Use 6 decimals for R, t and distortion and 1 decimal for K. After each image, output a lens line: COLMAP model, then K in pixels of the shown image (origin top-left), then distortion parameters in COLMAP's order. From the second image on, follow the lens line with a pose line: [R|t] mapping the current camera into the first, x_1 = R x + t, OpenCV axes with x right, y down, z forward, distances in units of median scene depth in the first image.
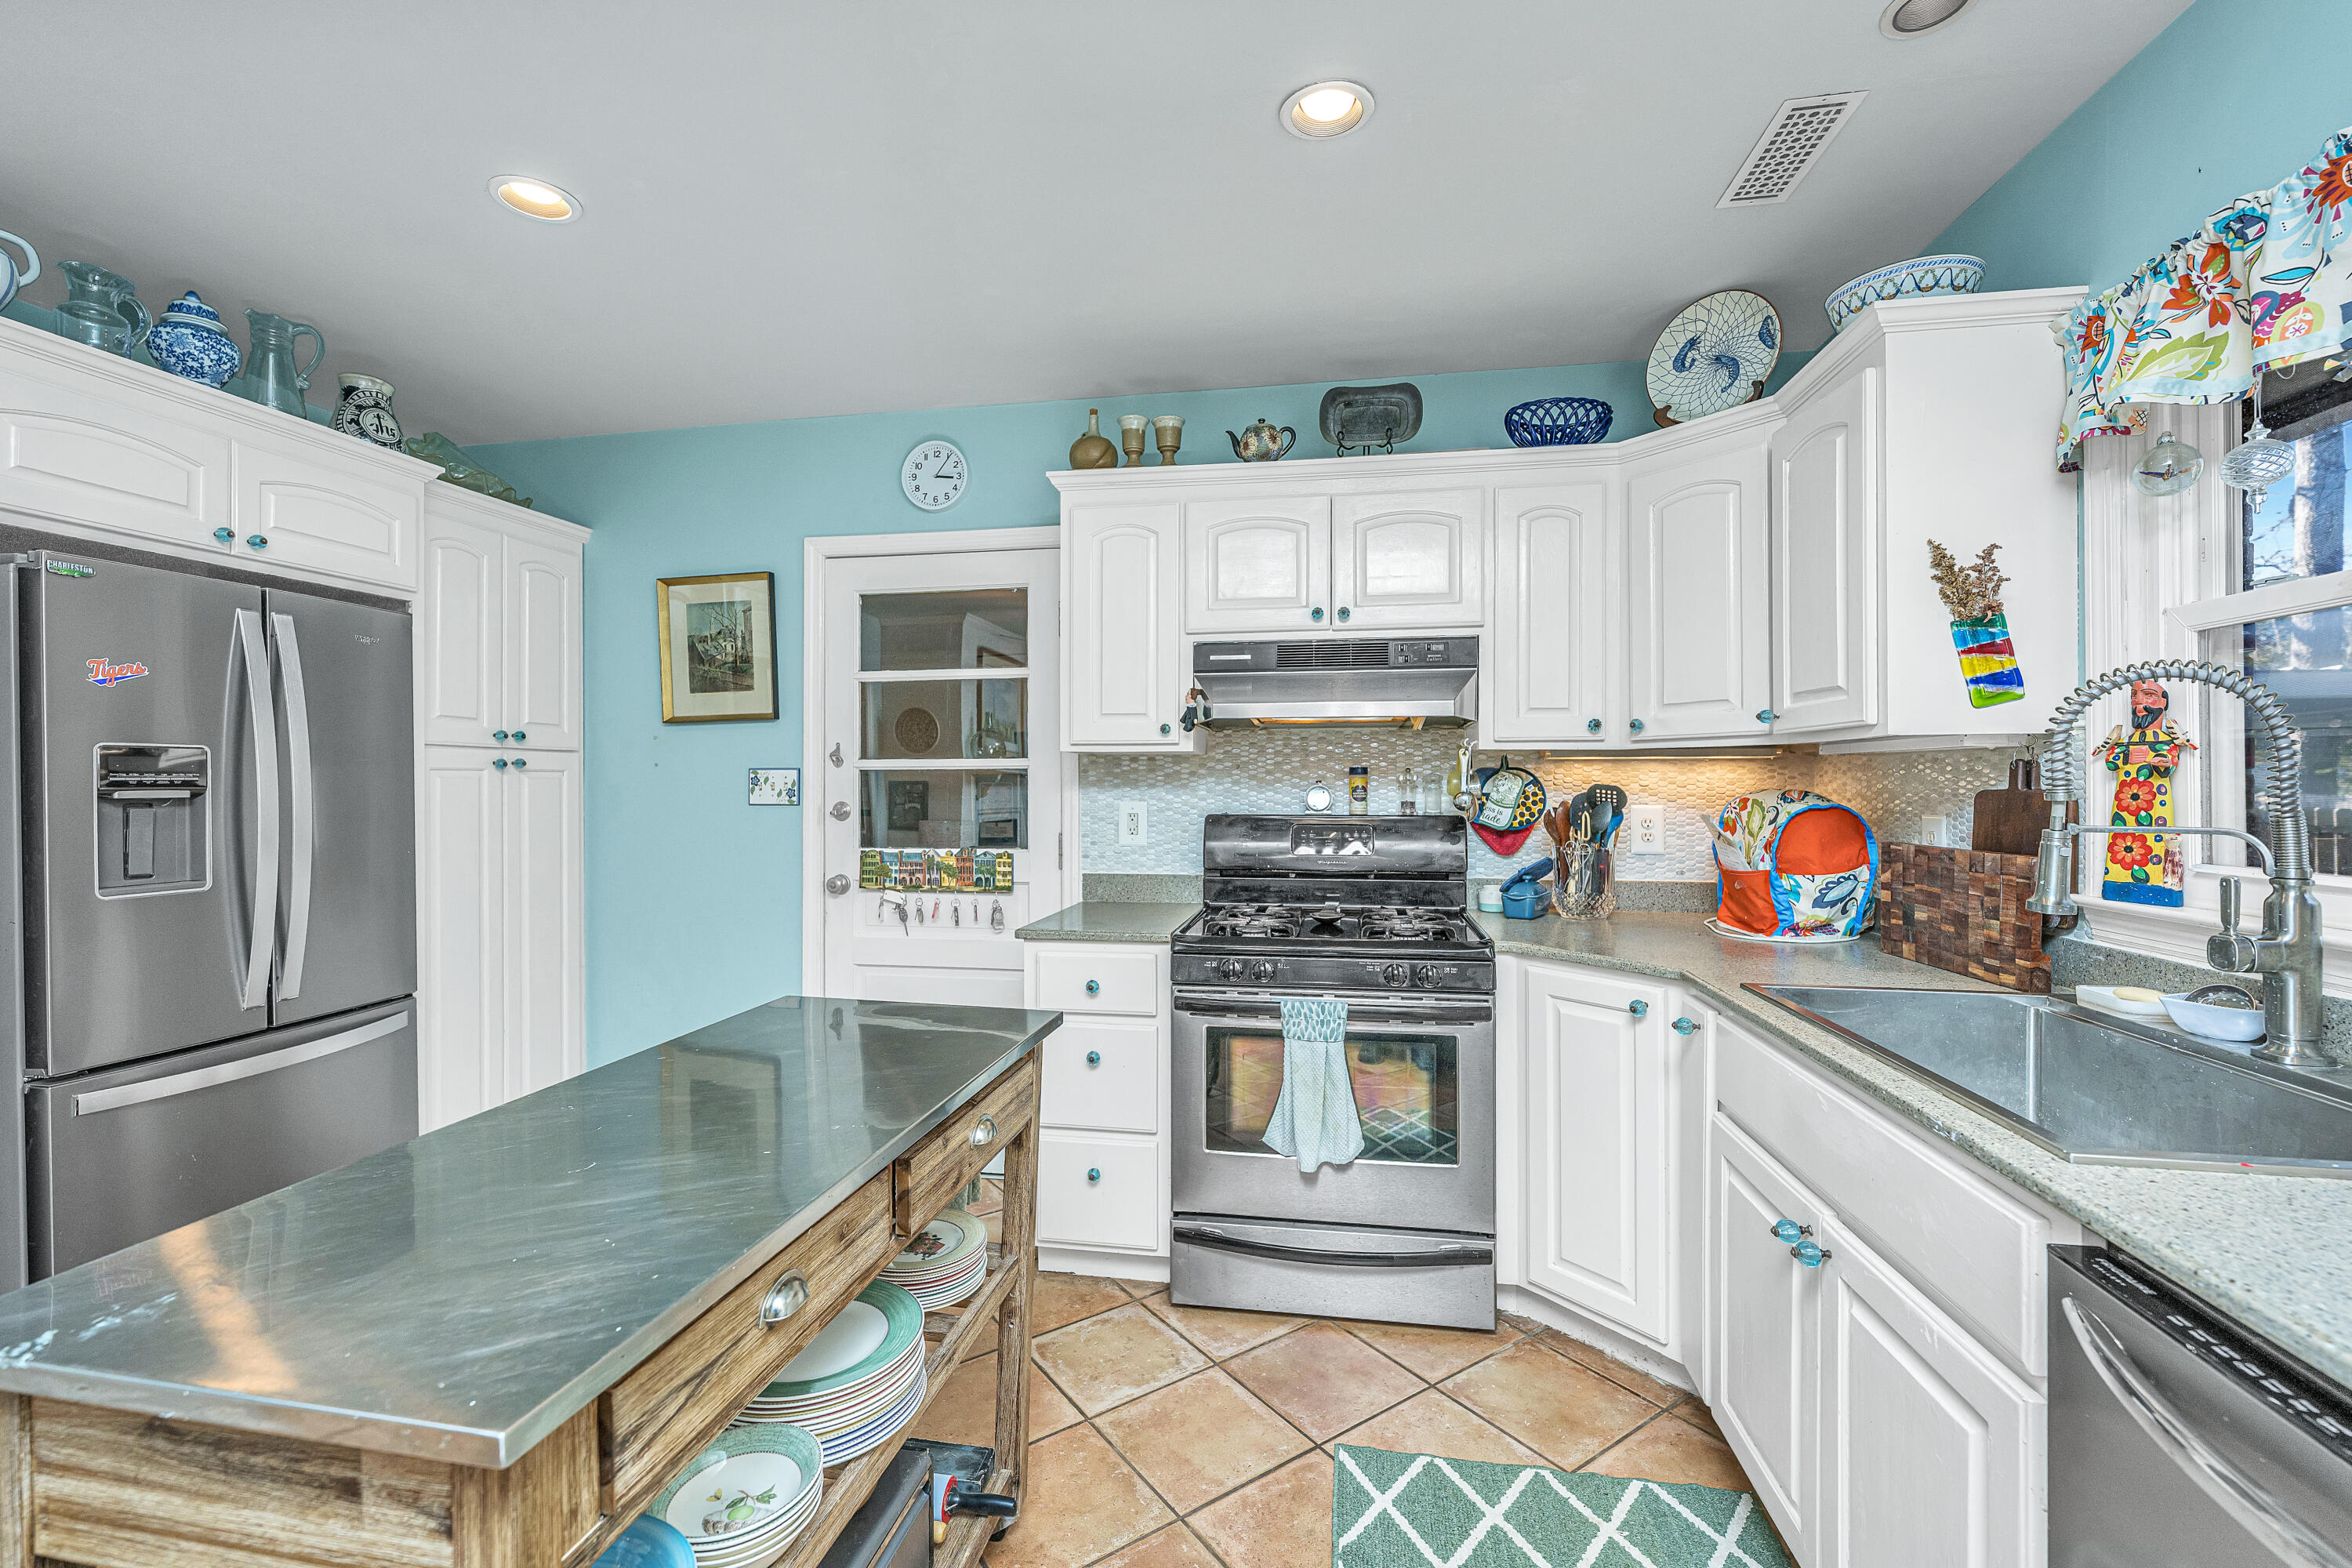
lens RADIAL K [[998.9, 0, 1176.0], [0, 998.9, 784.0], [0, 0, 1]] dist [-0.000597, -0.000072]
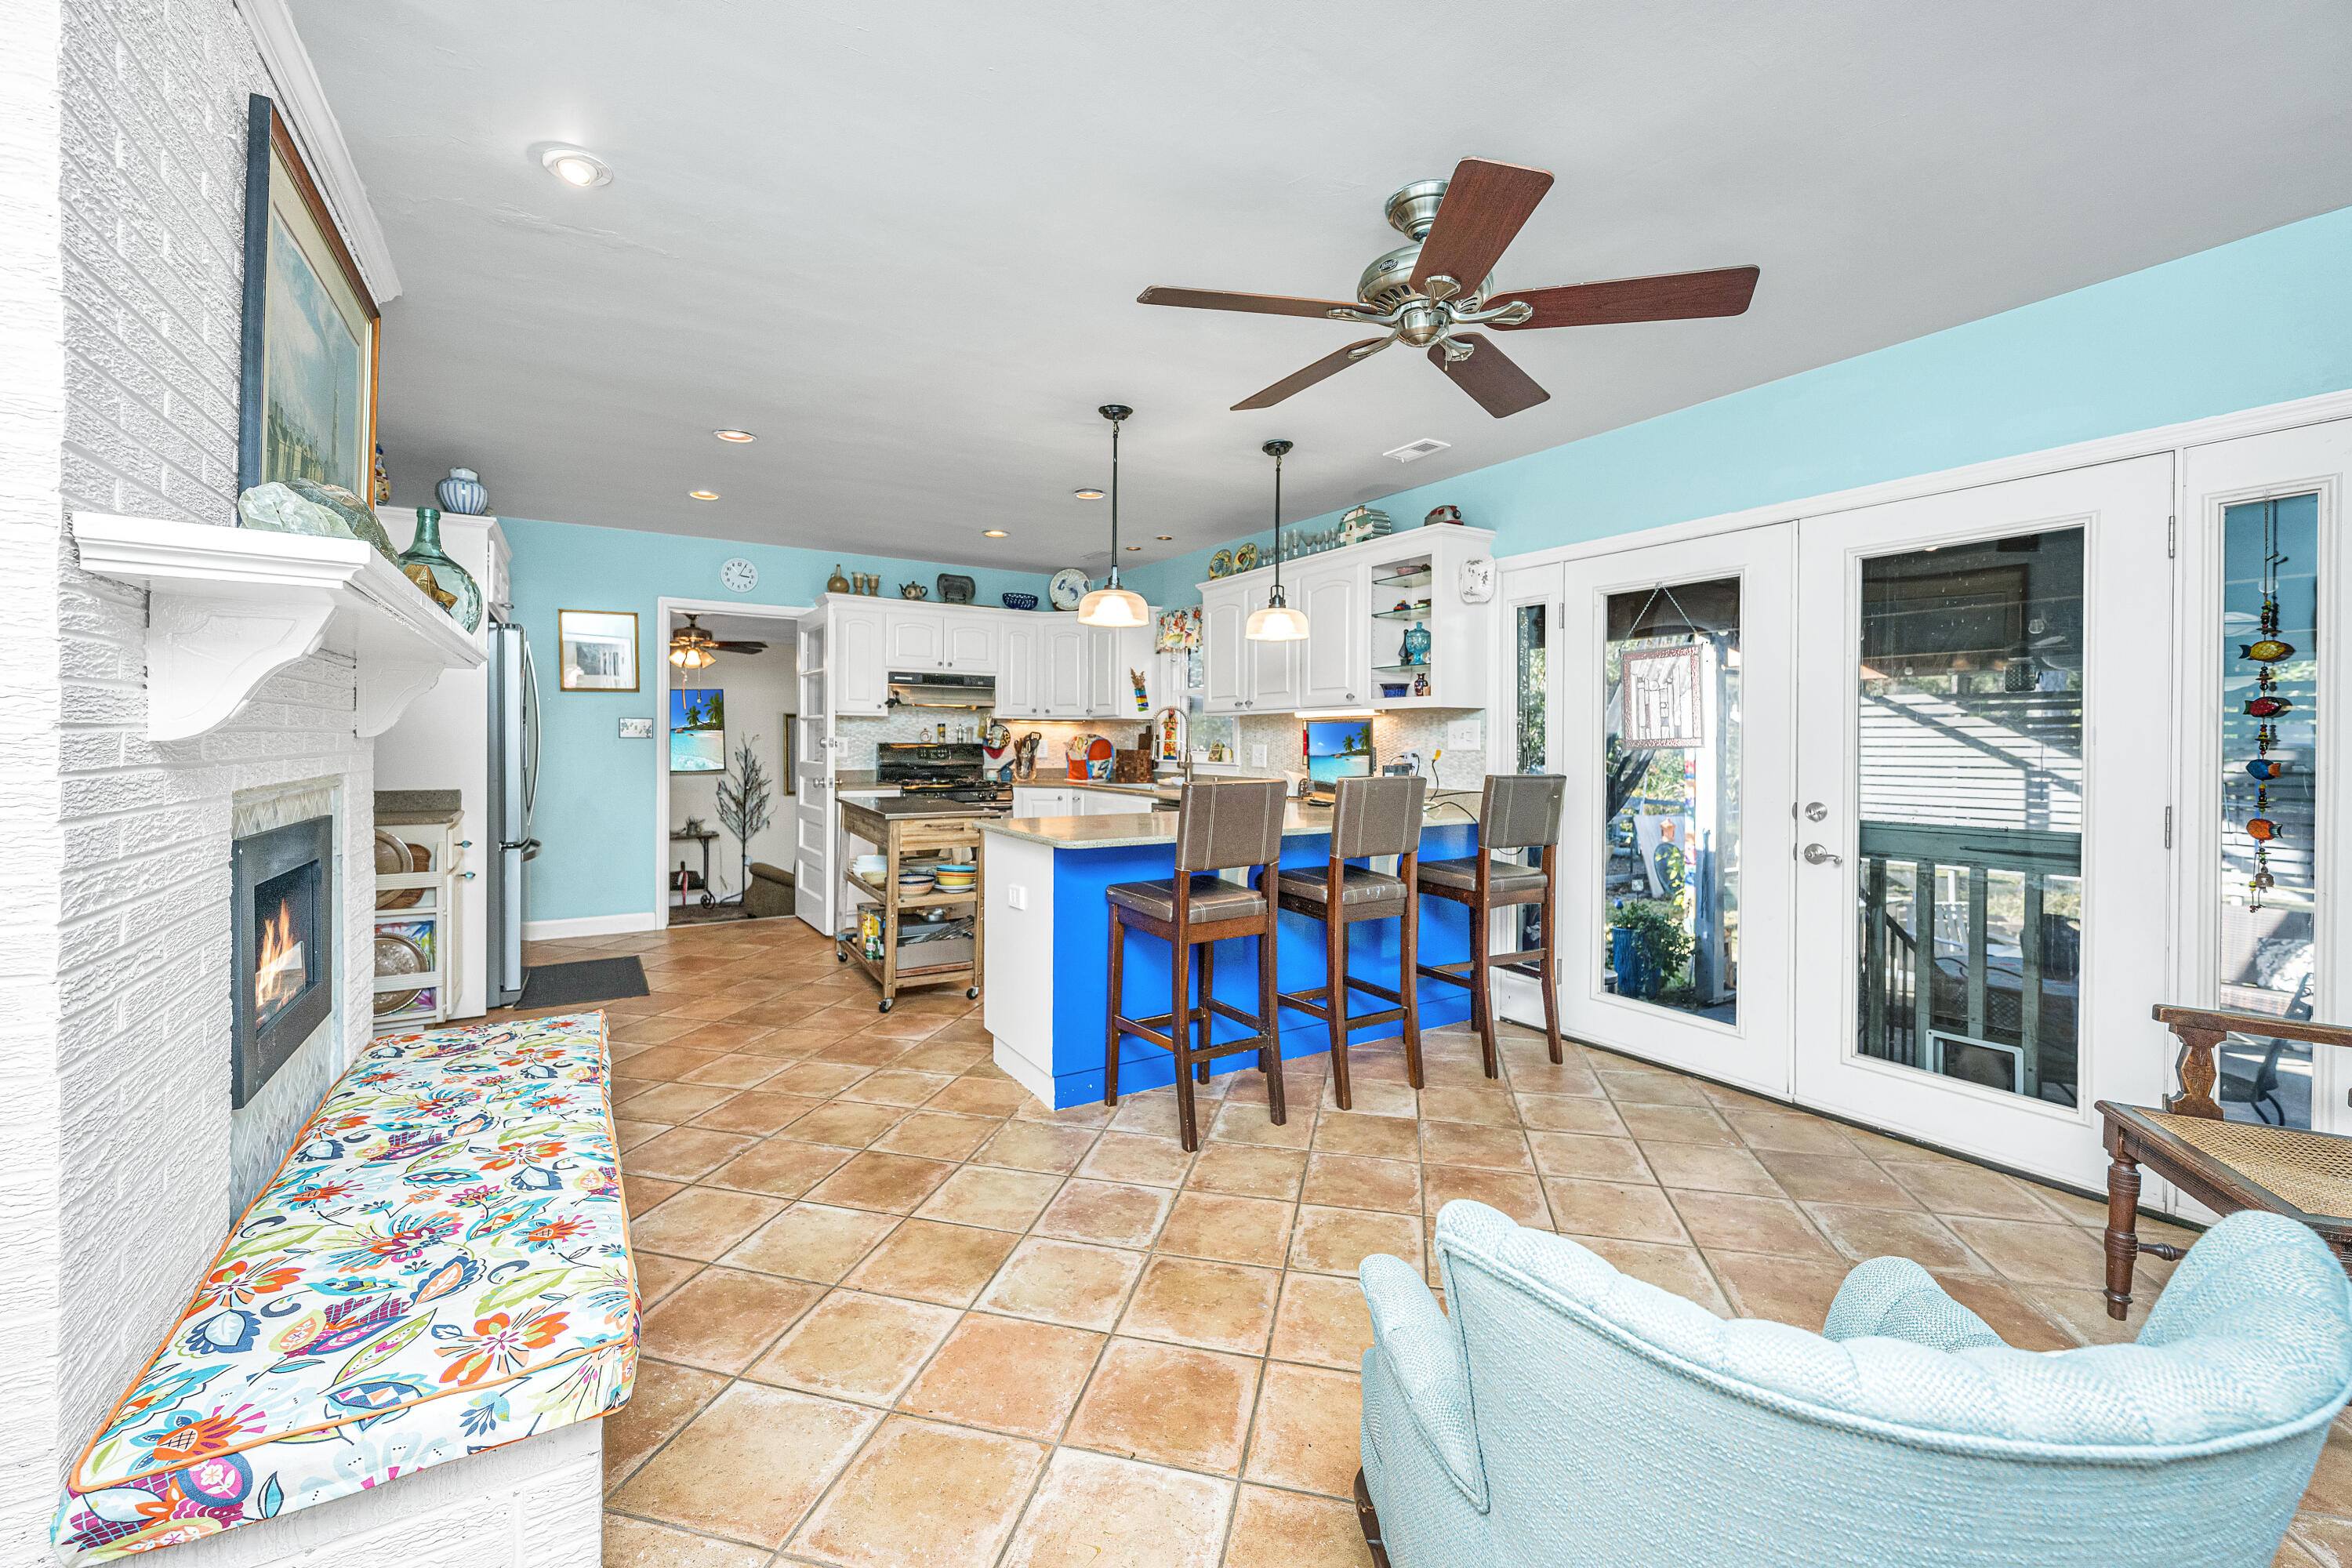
lens RADIAL K [[924.6, 0, 1175.6], [0, 924.6, 745.2], [0, 0, 1]] dist [-0.000055, 0.000016]
pose [[0.739808, 0.002246, 0.672814, -1.170471], [-0.008021, 0.999953, 0.005482, 0.024613], [-0.672770, -0.009452, 0.739791, -1.358081]]
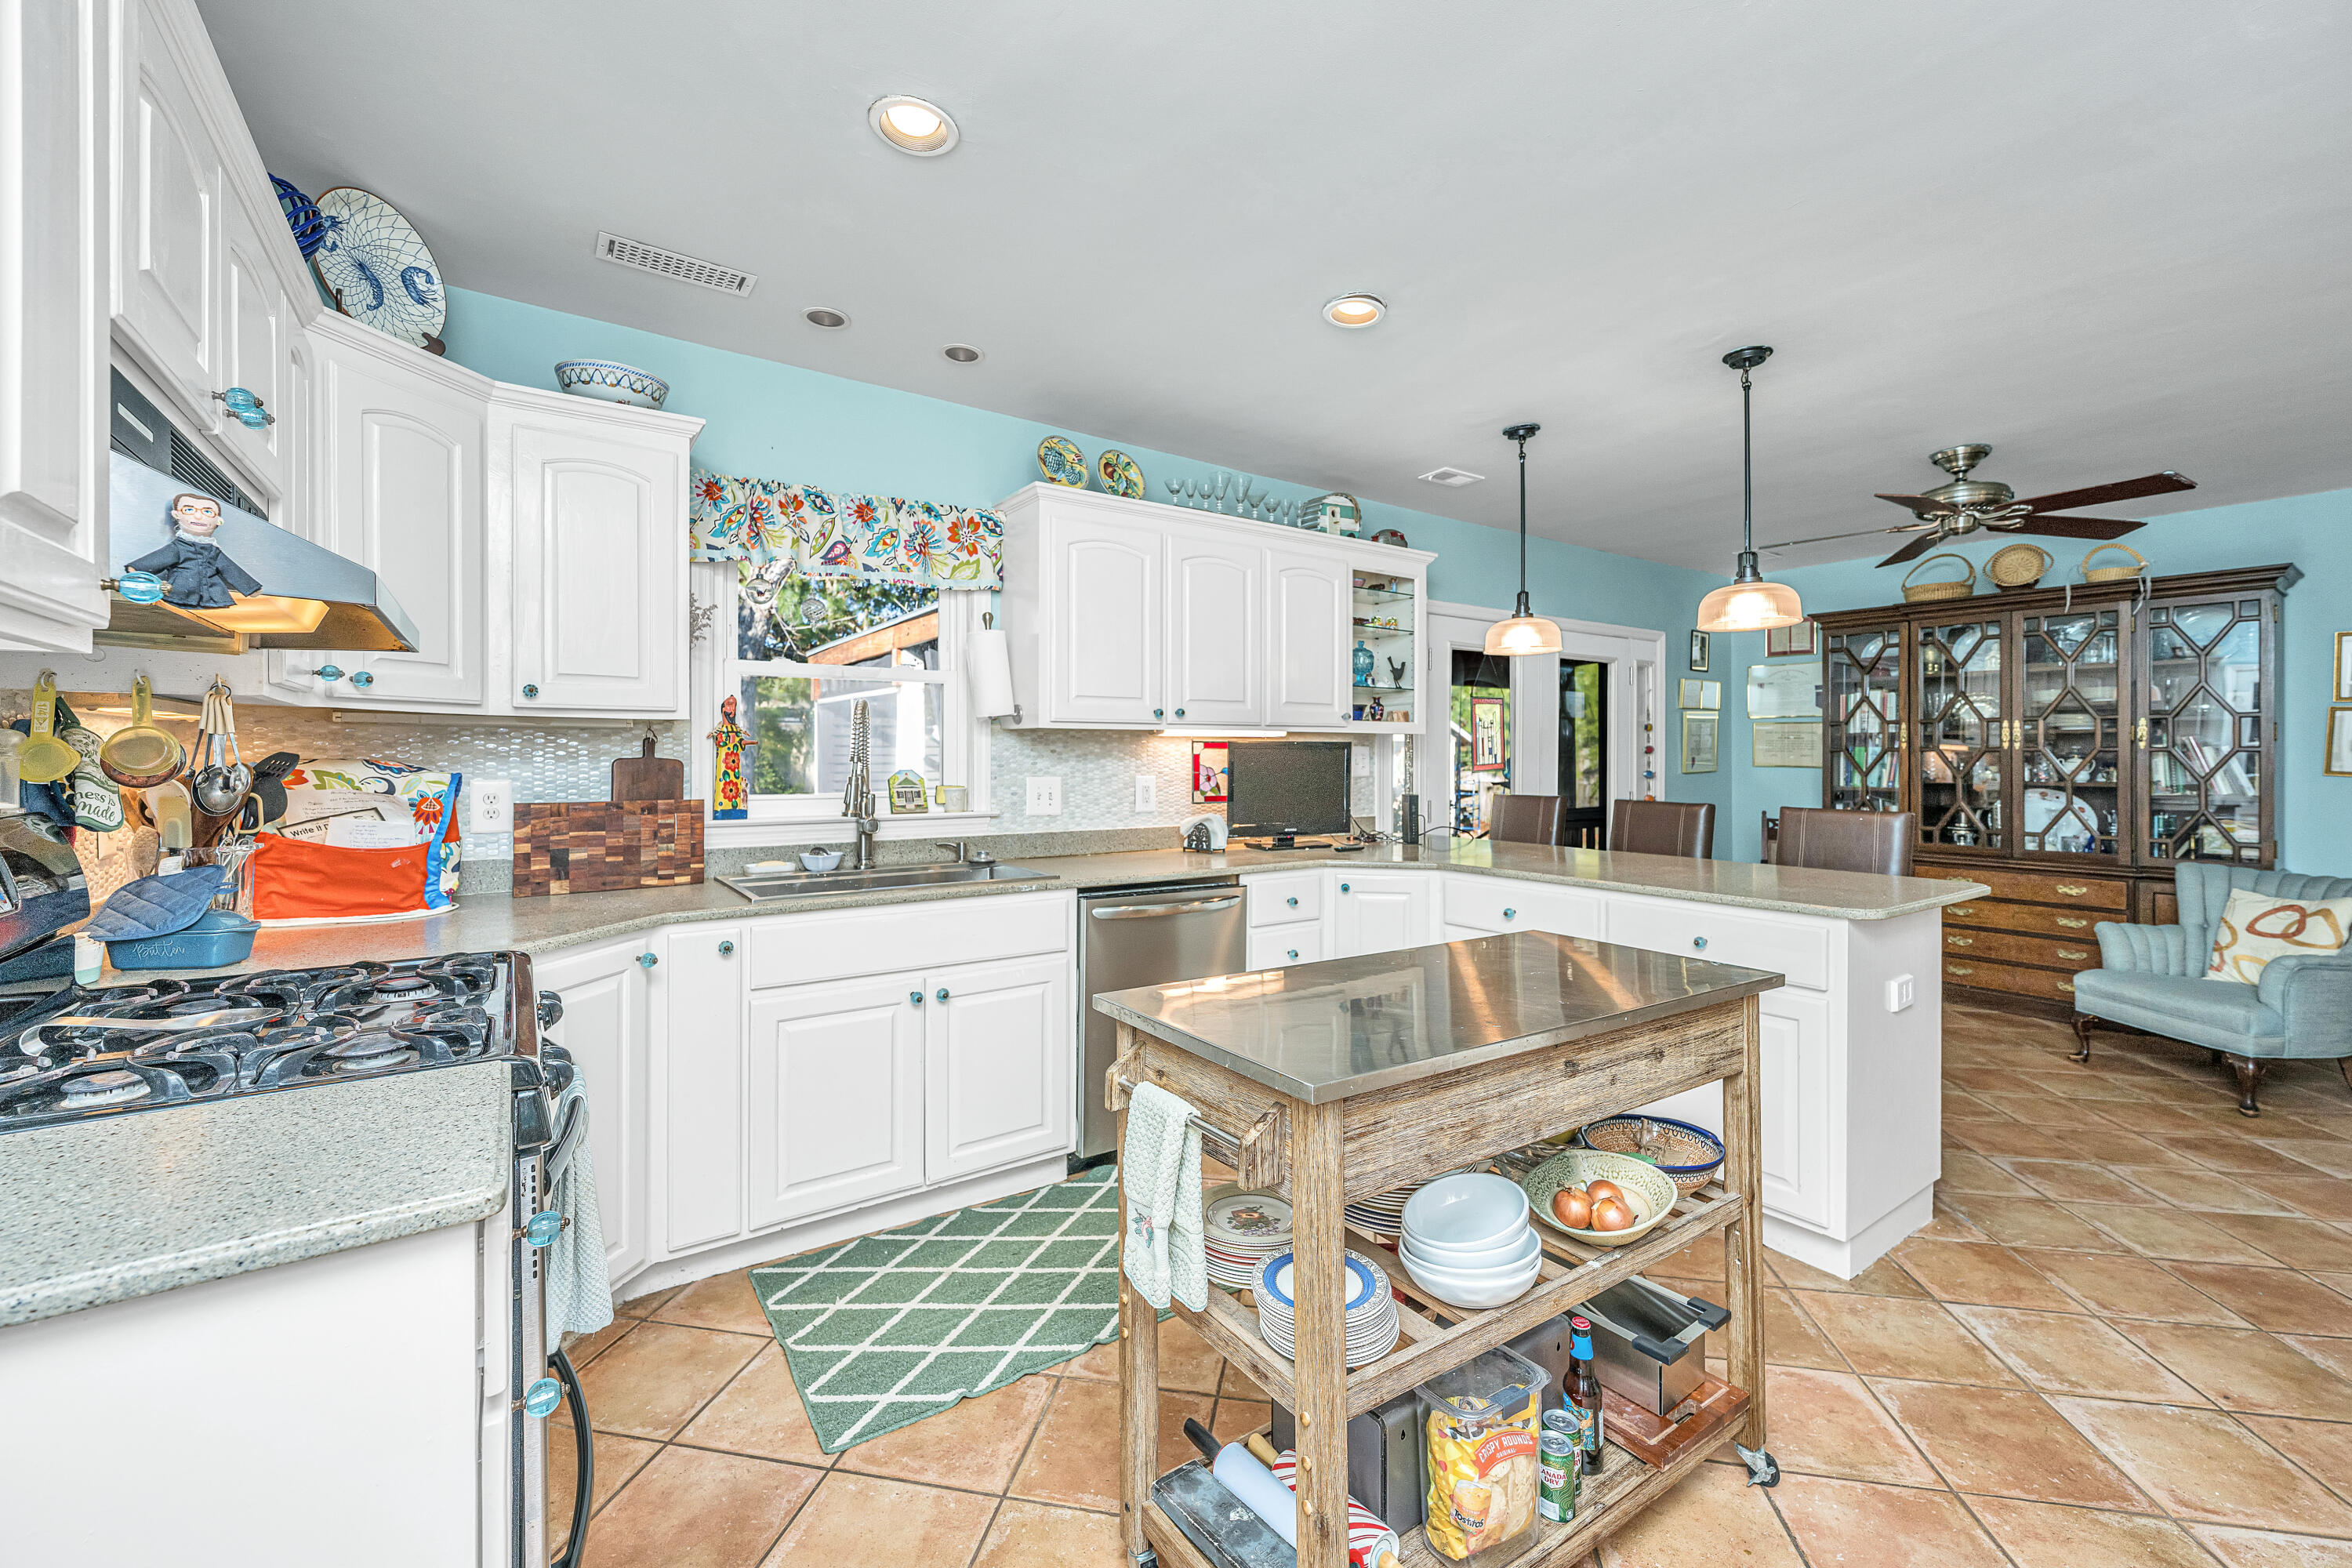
lens RADIAL K [[941.5, 0, 1179.7], [0, 941.5, 756.6], [0, 0, 1]] dist [0.001486, 0.000486]
pose [[-0.703313, -0.000460, 0.710881, -0.584147], [-0.001249, 0.999999, -0.000588, 0.002712], [-0.710880, -0.001301, -0.703313, 1.147084]]
